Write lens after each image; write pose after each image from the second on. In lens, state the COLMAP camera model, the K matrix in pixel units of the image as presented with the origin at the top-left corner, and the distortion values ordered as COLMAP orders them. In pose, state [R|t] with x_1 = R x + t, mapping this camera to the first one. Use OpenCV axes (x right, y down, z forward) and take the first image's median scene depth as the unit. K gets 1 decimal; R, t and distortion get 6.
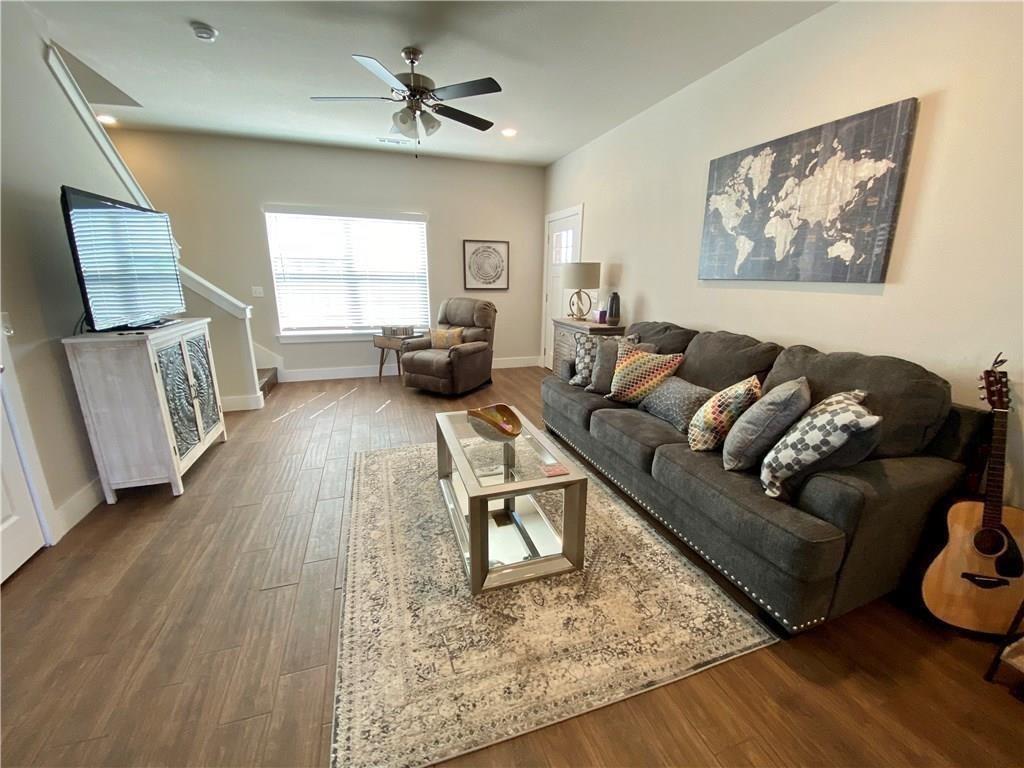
lens RADIAL K [[414.1, 0, 512.4], [0, 414.1, 382.1], [0, 0, 1]] dist [0.020243, -0.021075]
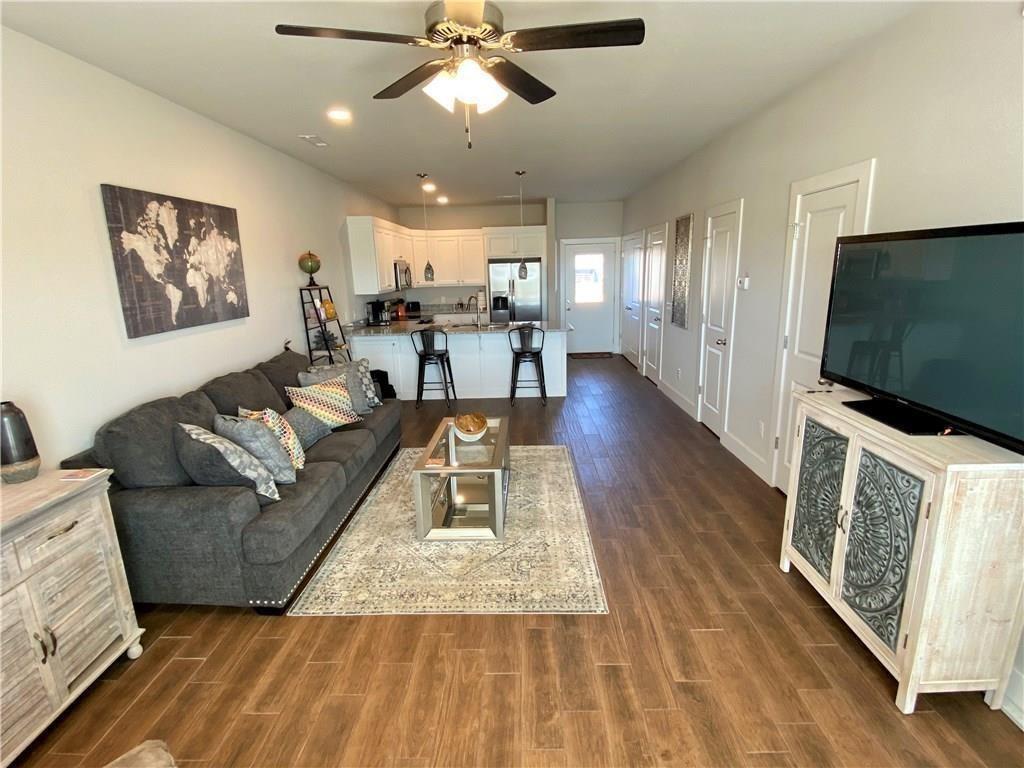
lens RADIAL K [[493.8, 0, 513.1], [0, 493.8, 380.7], [0, 0, 1]] dist [0.035420, -0.035549]
pose [[-0.940456, -0.060573, 0.334476, -0.576433], [0.102427, 0.887759, 0.448769, -0.600519], [-0.324117, 0.456306, -0.828693, 1.831992]]
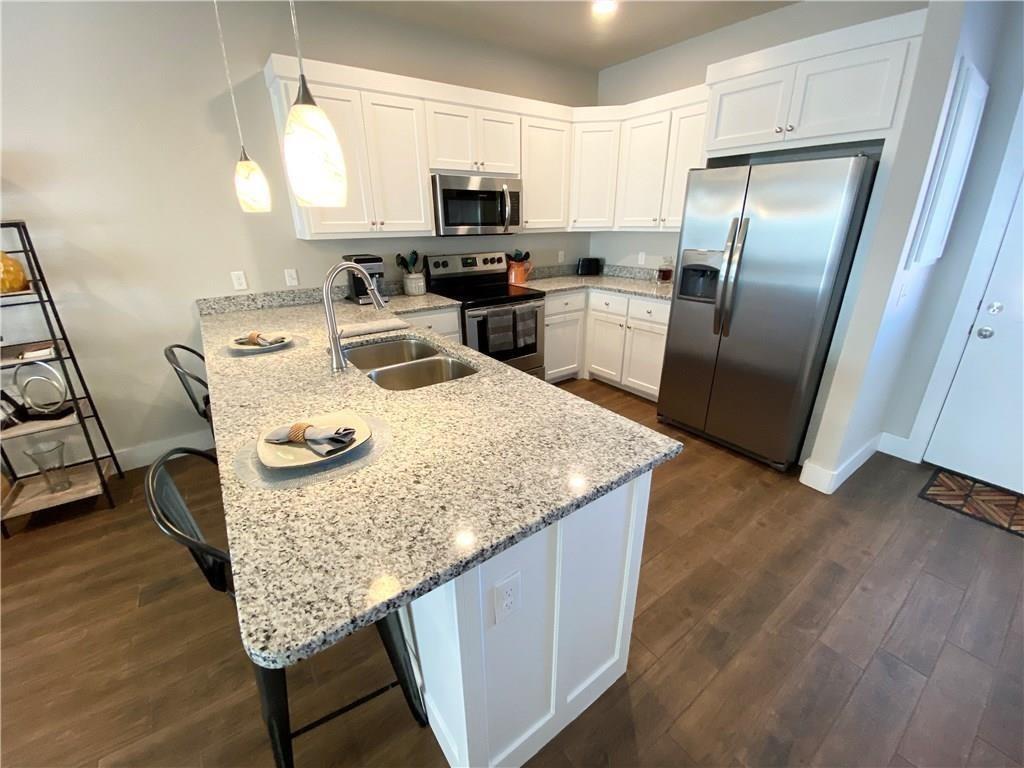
lens RADIAL K [[410.2, 0, 516.4], [0, 410.2, 384.2], [0, 0, 1]] dist [0.021779, -0.020472]
pose [[-0.297863, -0.363706, 0.882607, -0.245829], [0.244902, 0.864517, 0.438900, 0.037925], [-0.922660, 0.346884, -0.168436, -0.356708]]
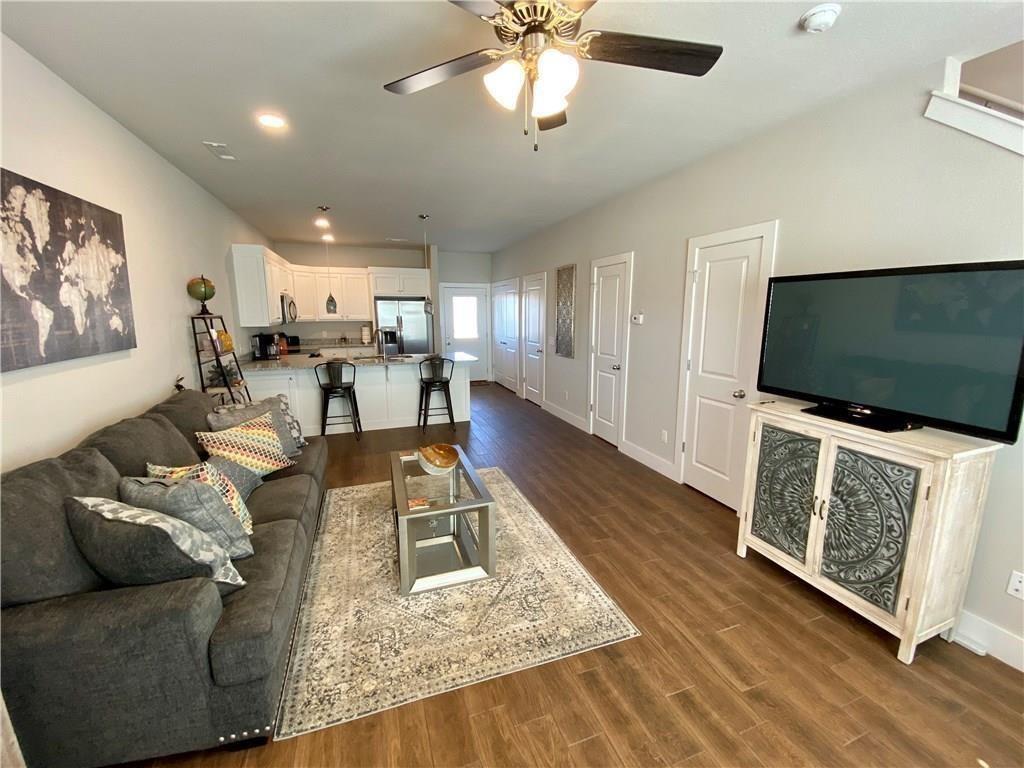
lens RADIAL K [[414.1, 0, 512.4], [0, 414.1, 382.1], [0, 0, 1]] dist [0.020243, -0.021075]
pose [[-0.999872, -0.005871, -0.014897, -0.211738], [-0.011487, 0.911168, 0.411875, -0.529086], [0.011156, 0.411993, -0.911119, 1.716874]]
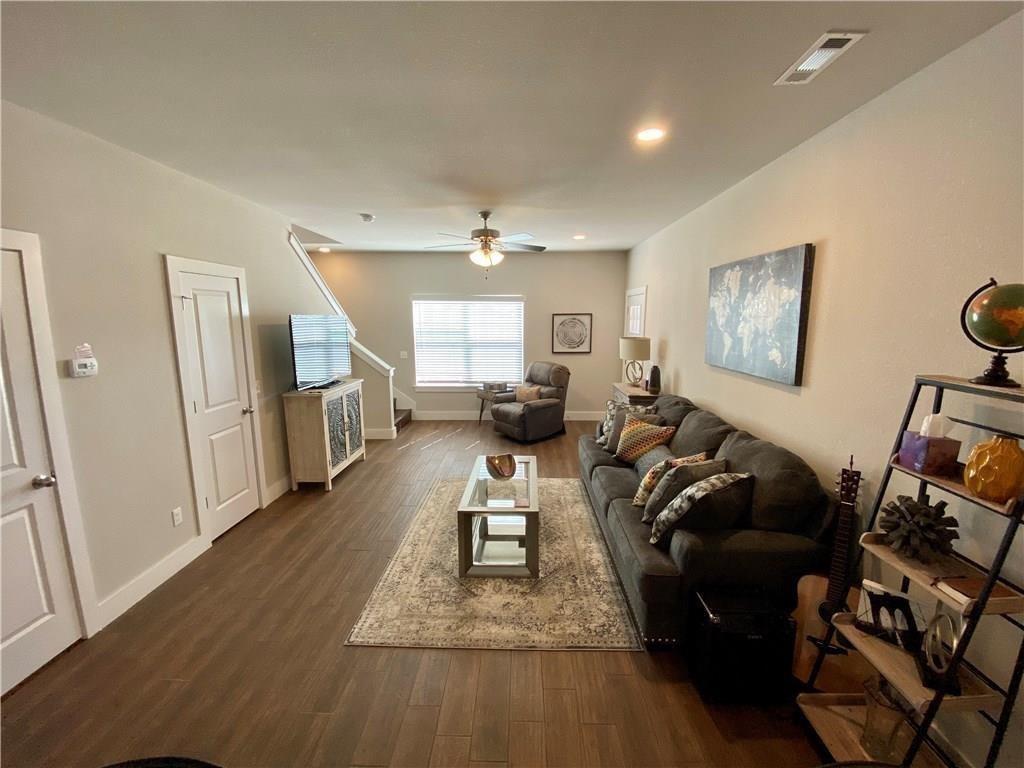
lens RADIAL K [[411.8, 0, 514.1], [0, 411.8, 379.2], [0, 0, 1]] dist [0.020518, -0.021038]
pose [[0.939086, 0.039538, -0.341401, 0.402386], [-0.074612, 0.993123, -0.090218, -0.067234], [0.335486, 0.110195, 0.935578, -0.312122]]
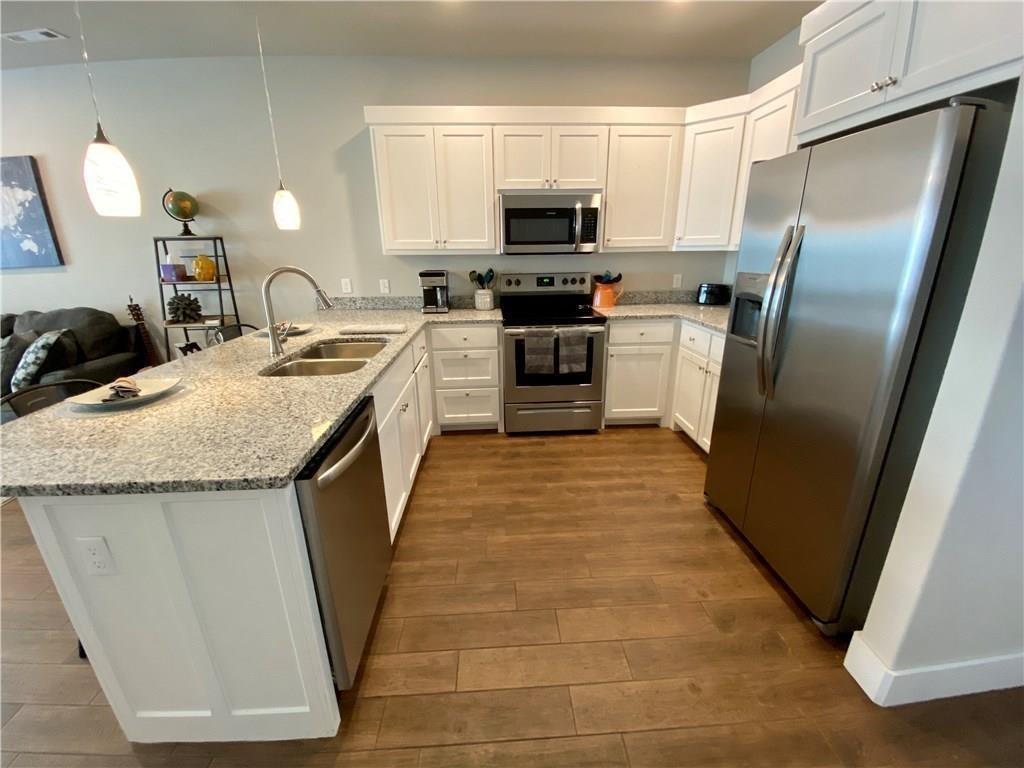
lens RADIAL K [[410.2, 0, 516.4], [0, 410.2, 384.2], [0, 0, 1]] dist [0.021779, -0.020472]
pose [[0.268867, -0.312417, 0.911101, -0.189538], [0.255531, 0.935174, 0.245264, 0.204996], [-0.928663, 0.166871, 0.331270, -0.867676]]
